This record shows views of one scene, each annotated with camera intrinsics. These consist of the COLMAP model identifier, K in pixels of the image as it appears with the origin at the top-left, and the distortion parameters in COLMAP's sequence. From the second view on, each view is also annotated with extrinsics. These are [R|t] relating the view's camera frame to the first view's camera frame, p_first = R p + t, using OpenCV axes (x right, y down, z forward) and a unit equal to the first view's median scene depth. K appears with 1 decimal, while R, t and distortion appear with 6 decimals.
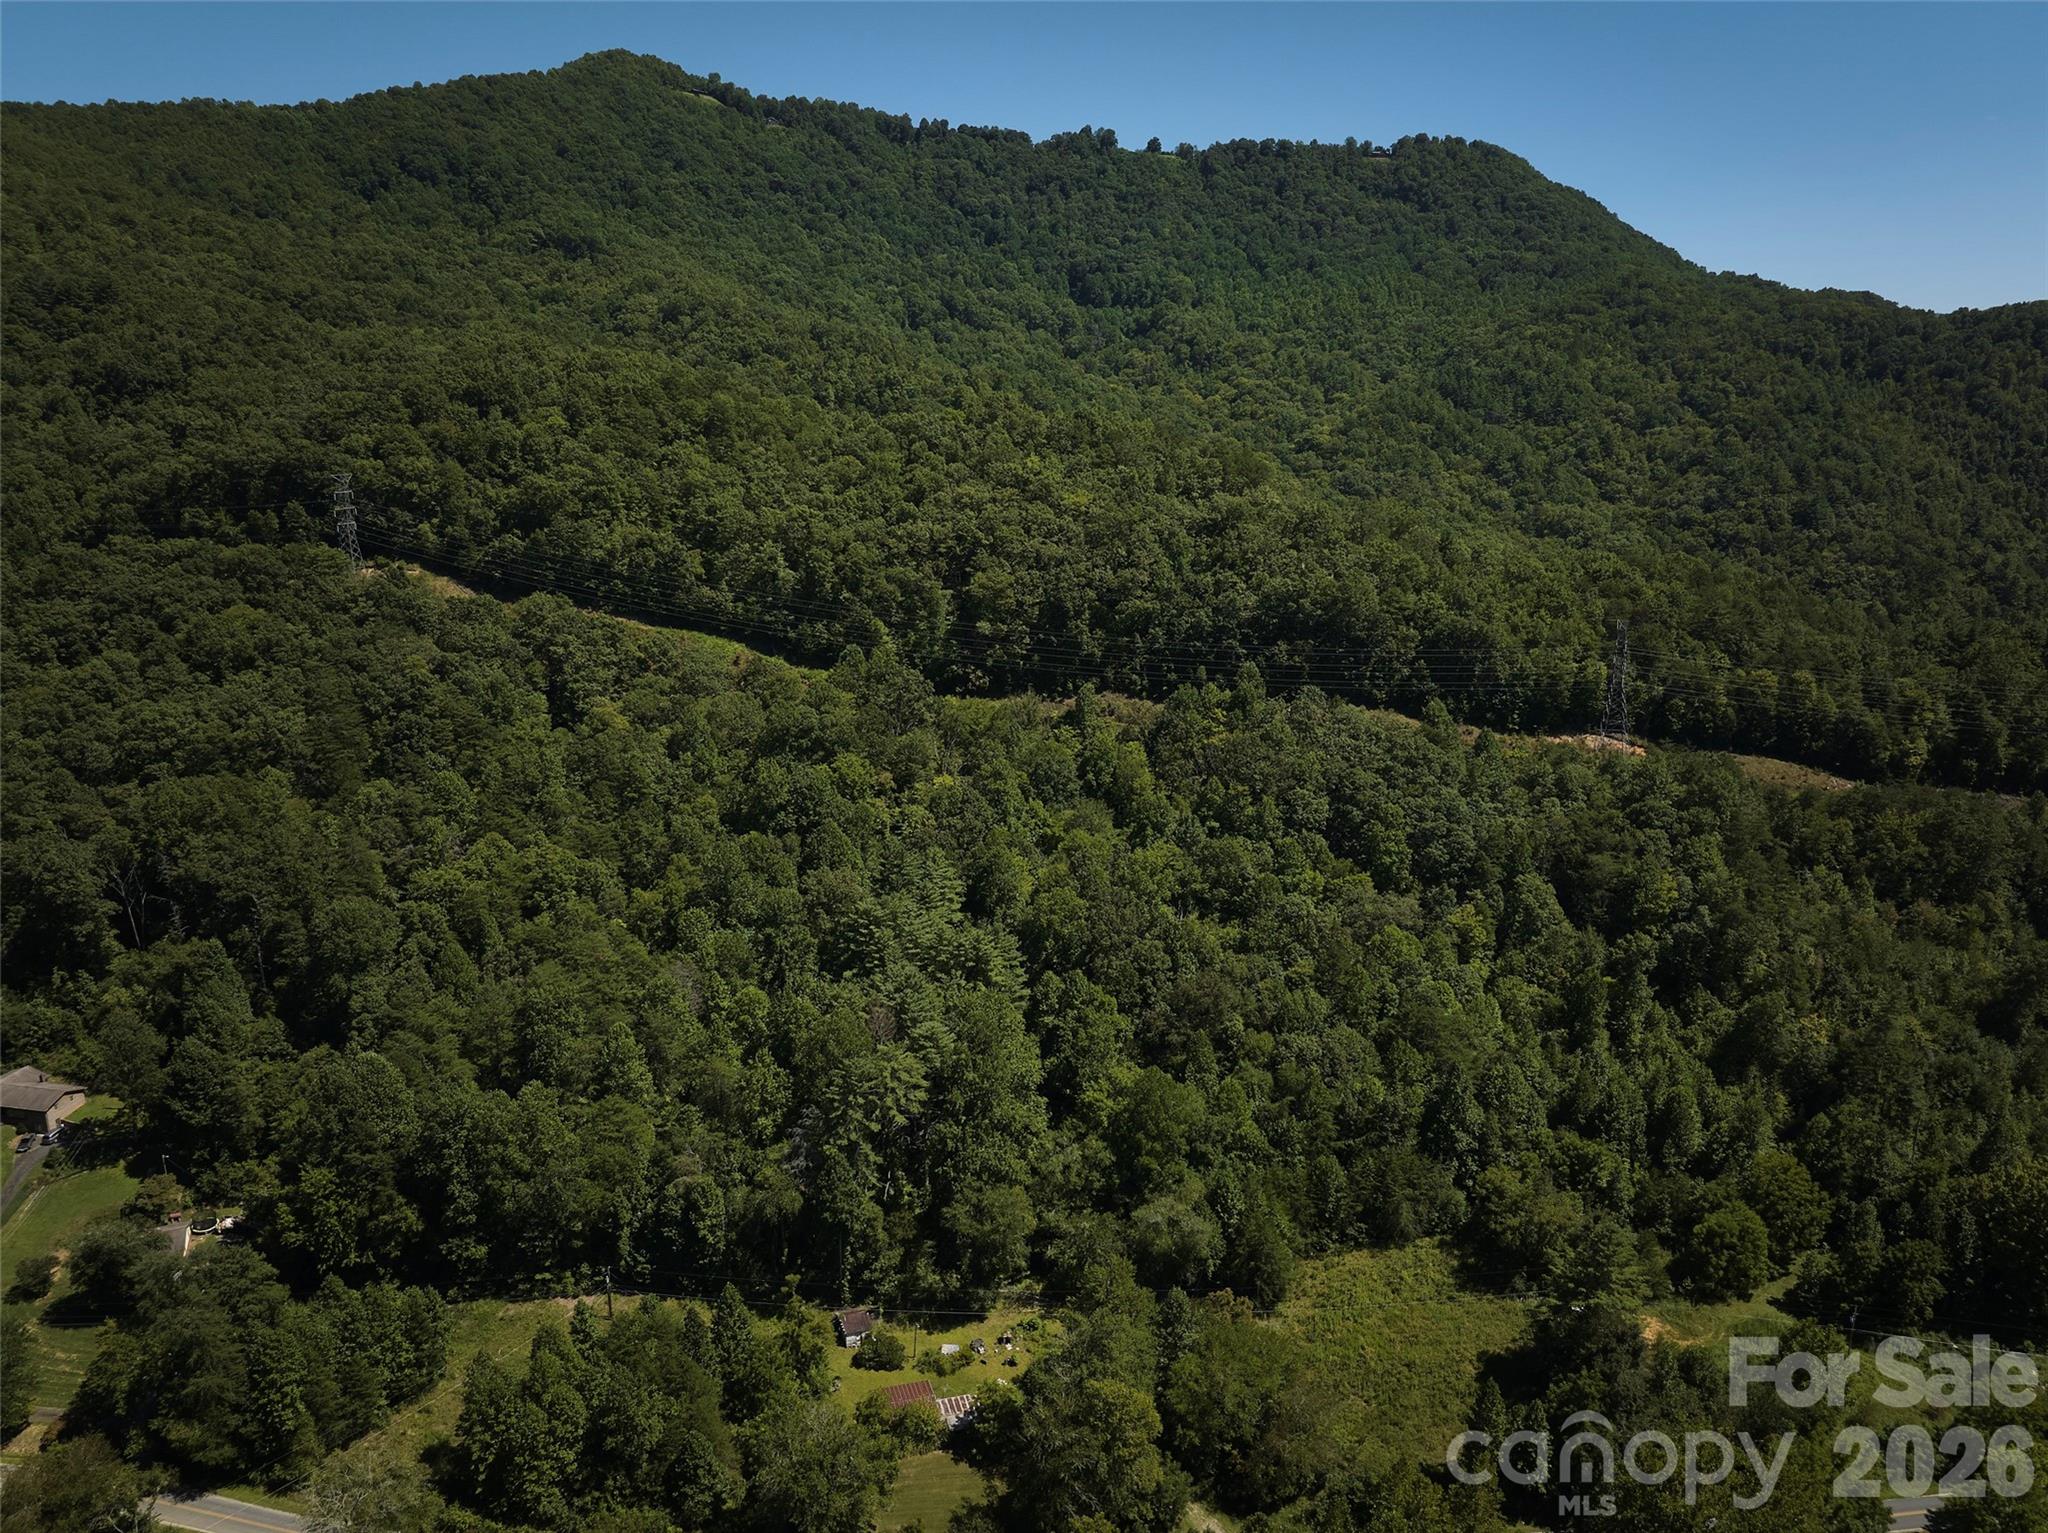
lens RADIAL K [[1447.2, 0, 1036.0], [0, 1447.2, 753.9], [0, 0, 1]] dist [-0.013298, -0.060889]
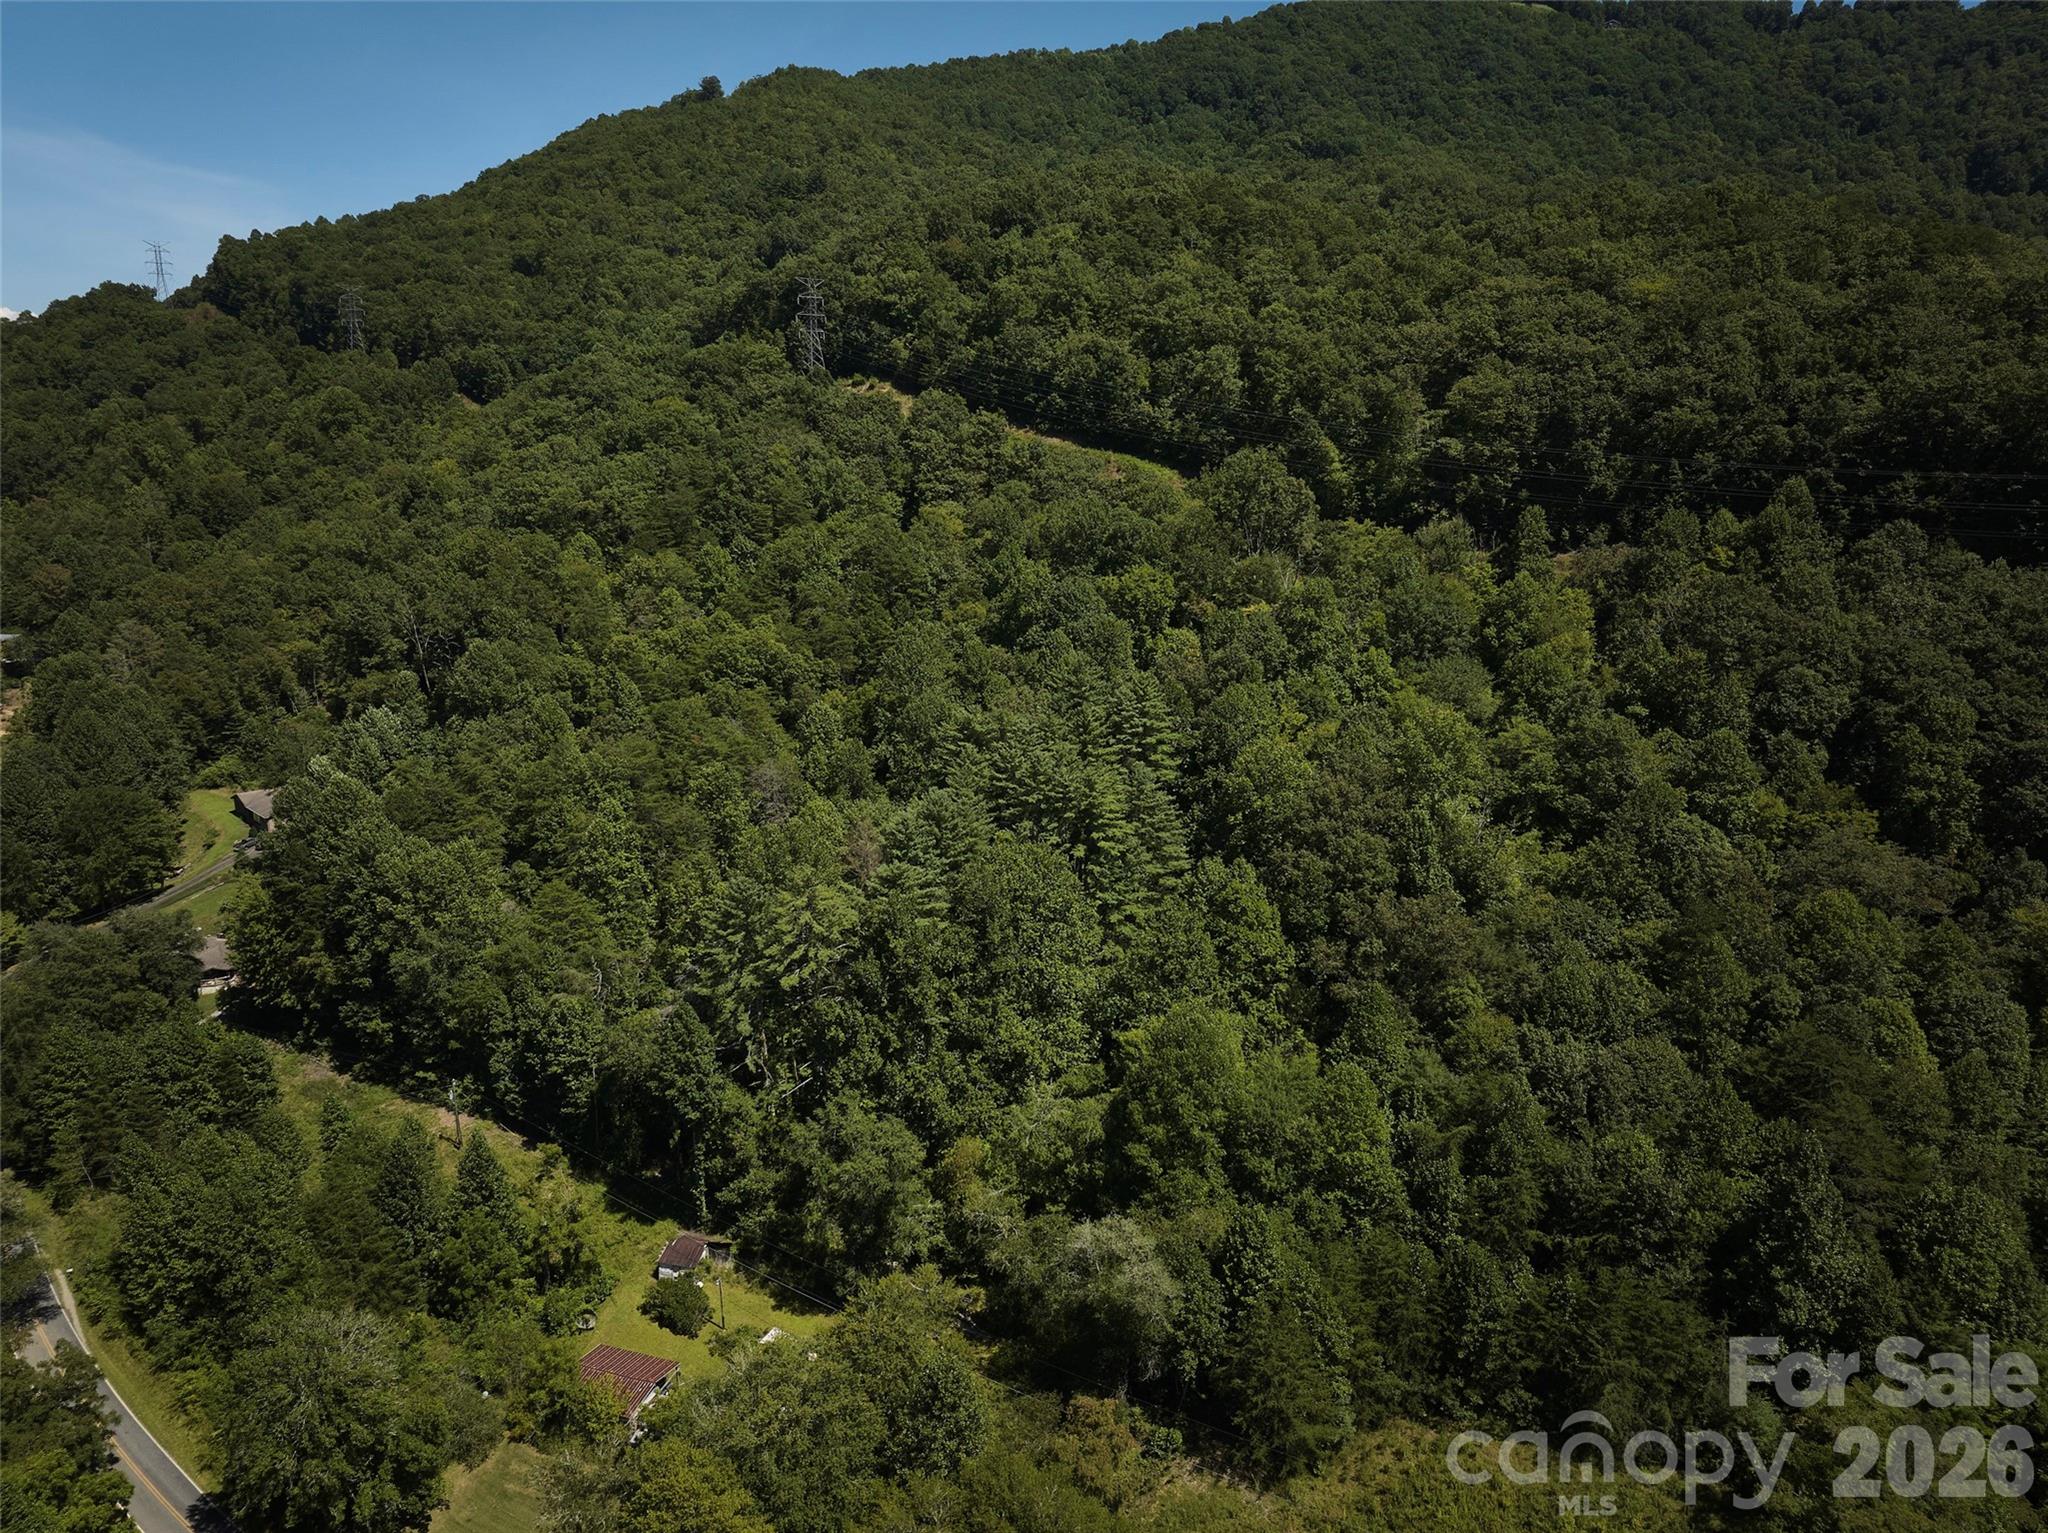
lens RADIAL K [[1447.6, 0, 1032.6], [0, 1447.6, 745.1], [0, 0, 1]] dist [-0.040177, 0.001195]
pose [[0.826297, 0.123839, -0.549451, 0.270227], [-0.125479, 0.991487, 0.034766, 0.081391], [0.549079, 0.040218, 0.834802, 0.380081]]
